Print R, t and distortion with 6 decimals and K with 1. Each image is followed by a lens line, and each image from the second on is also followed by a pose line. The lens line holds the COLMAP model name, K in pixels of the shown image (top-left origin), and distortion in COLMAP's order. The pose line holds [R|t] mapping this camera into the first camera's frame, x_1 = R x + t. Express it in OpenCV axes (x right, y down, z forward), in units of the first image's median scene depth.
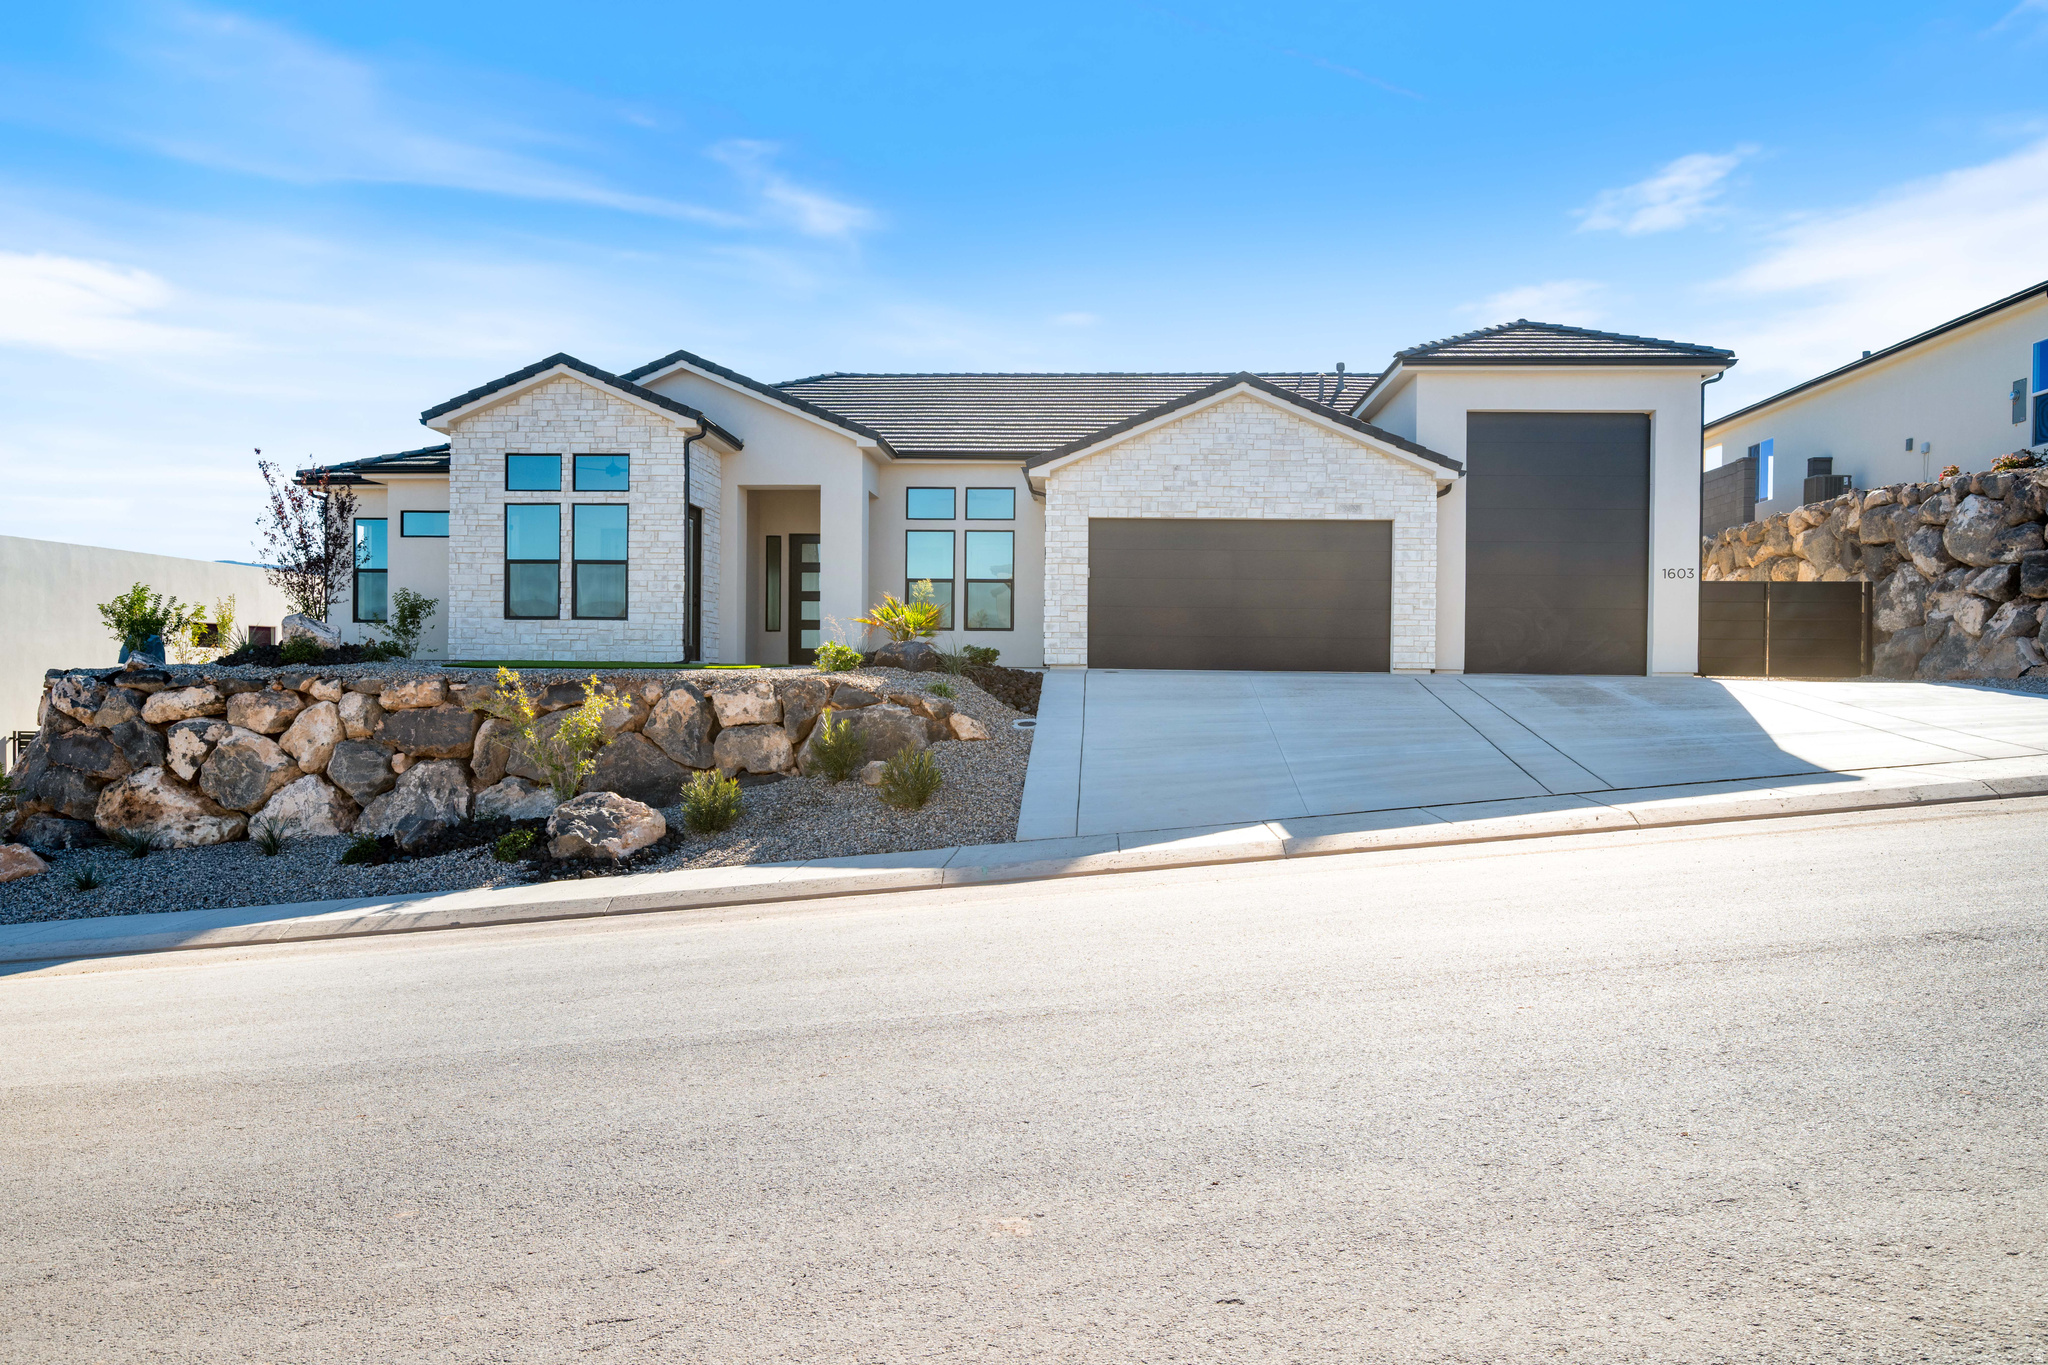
lens RADIAL K [[1521.9, 0, 1030.6], [0, 1521.9, 676.8], [0, 0, 1]] dist [-0.005402, 0.001361]
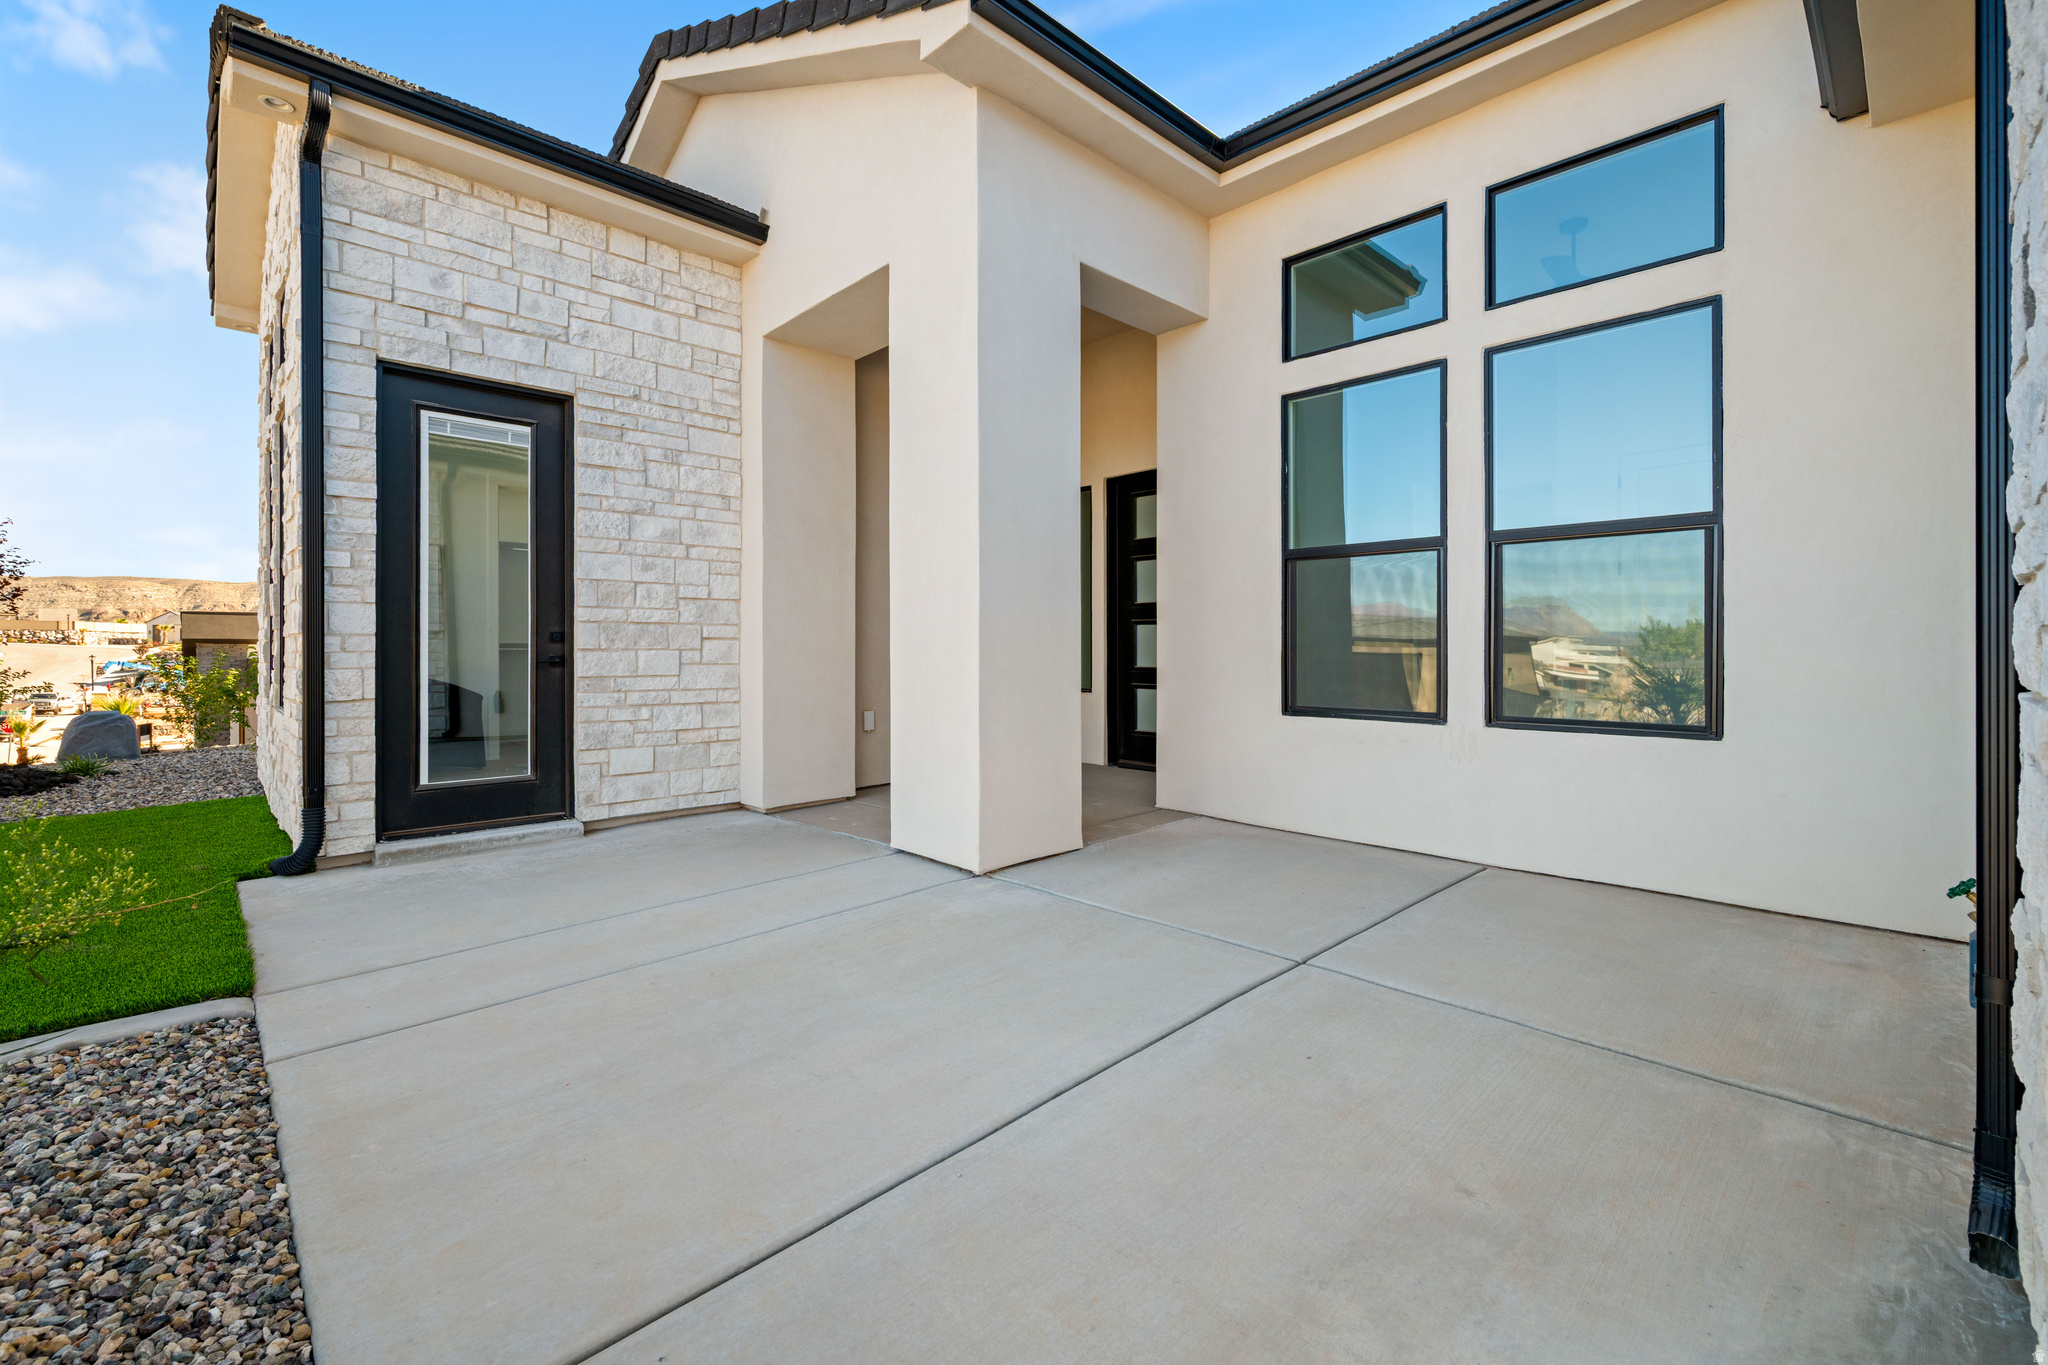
lens RADIAL K [[891.3, 0, 989.7], [0, 891.3, 651.4], [0, 0, 1]] dist [0.001391, 0.000123]
pose [[0.726443, -0.009532, -0.687160, 0.000699], [0.006007, 0.999954, -0.007520, -0.049404], [0.687200, 0.001335, 0.726467, 0.951991]]
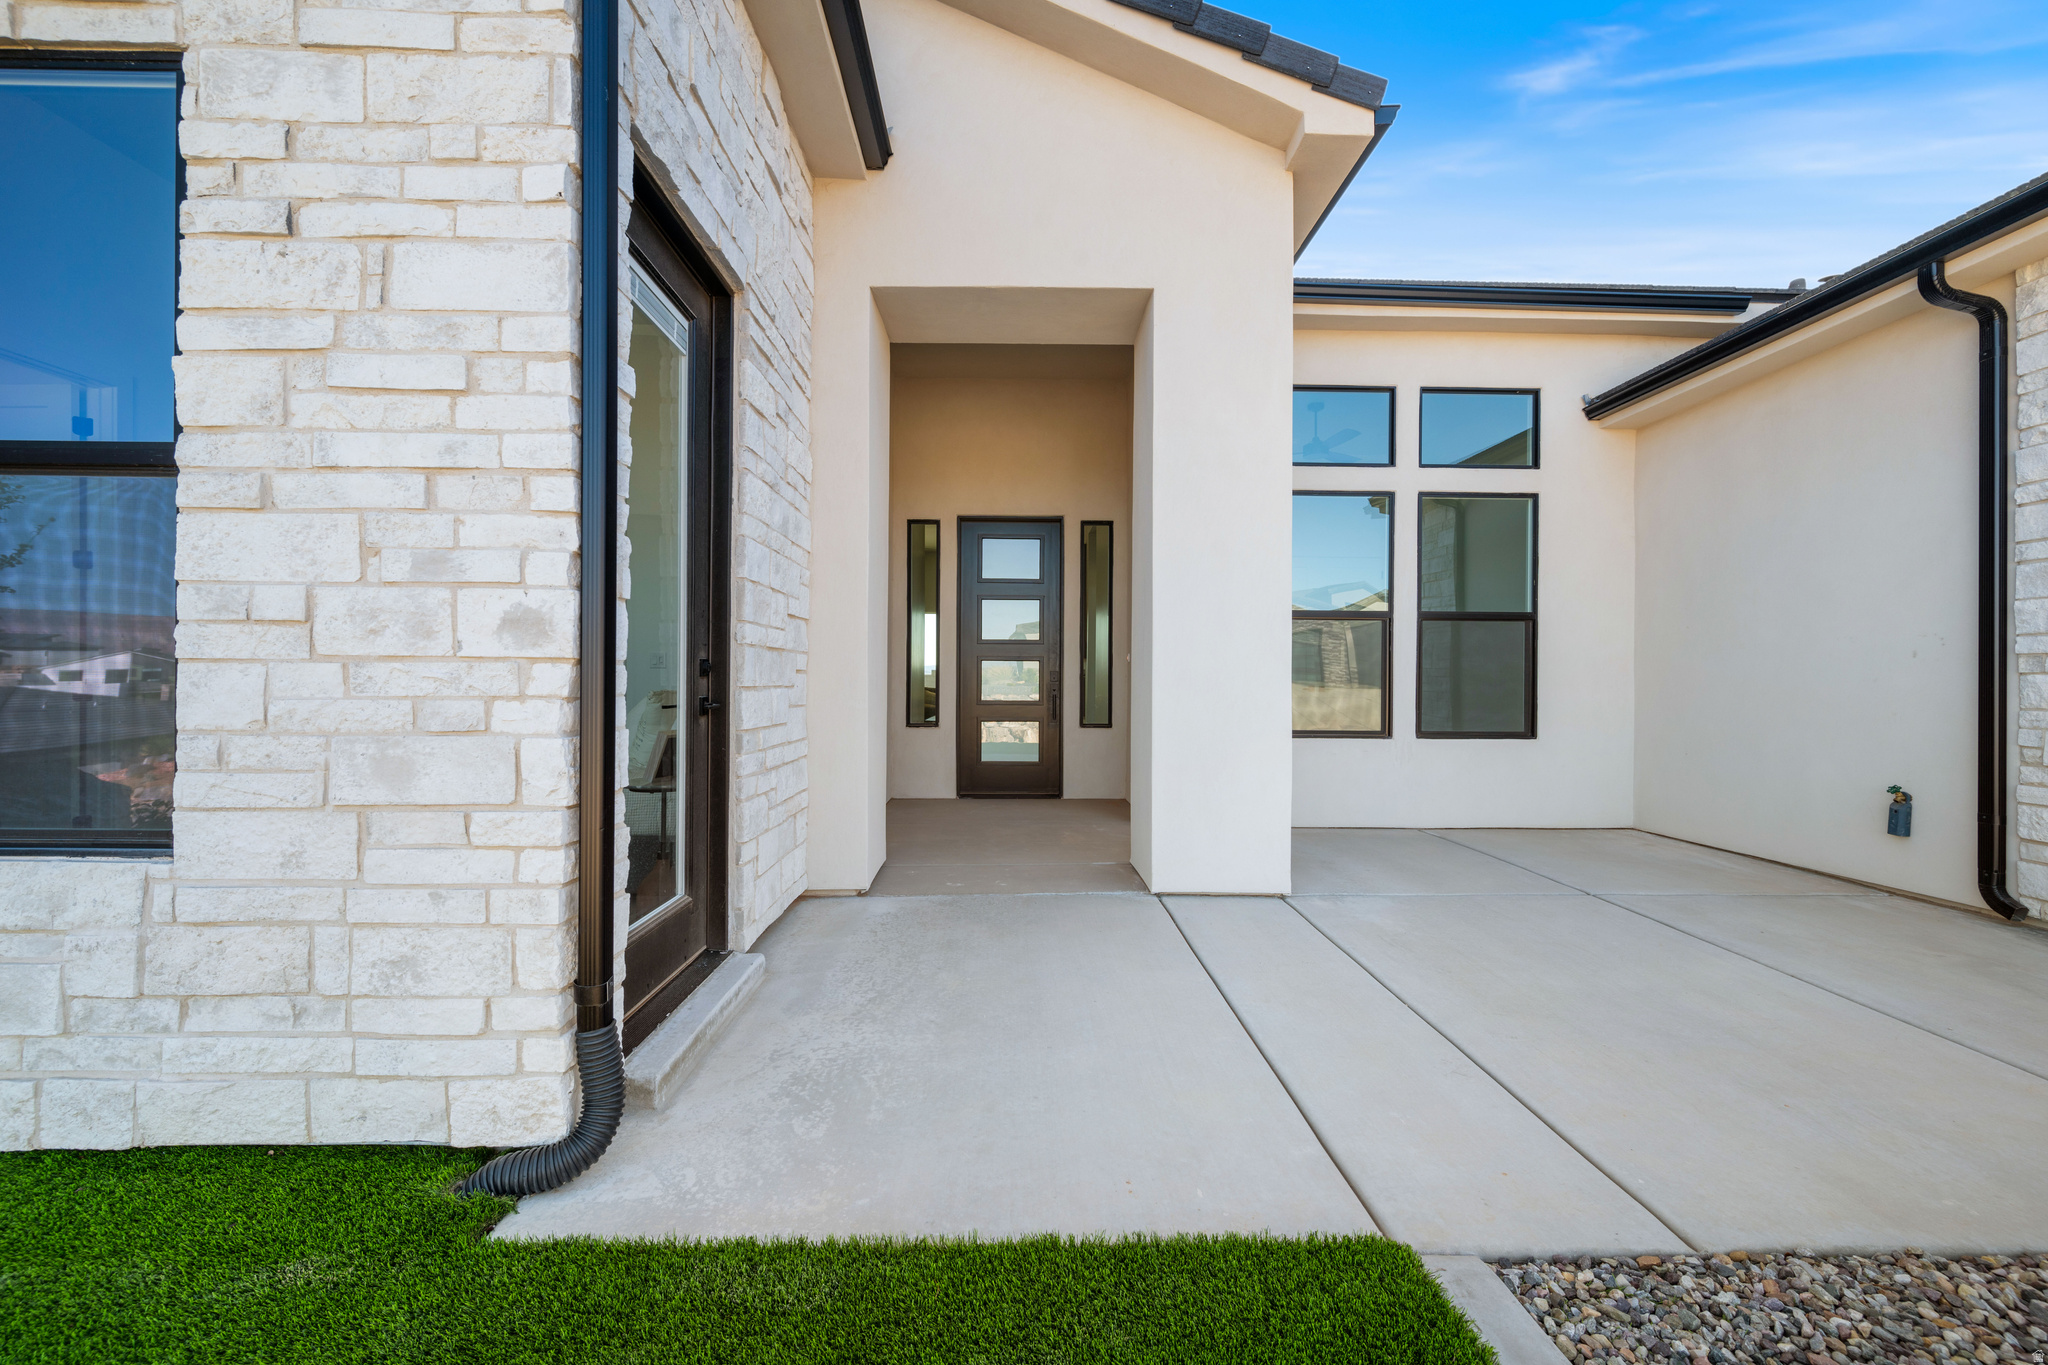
lens RADIAL K [[808.4, 0, 1024.7], [0, 808.4, 670.1], [0, 0, 1]] dist [0.001250, -0.000213]
pose [[0.997394, 0.000646, 0.072151, -0.188489], [-0.000058, 0.999967, -0.008158, -0.053847], [-0.072154, 0.008132, 0.997360, 0.910525]]
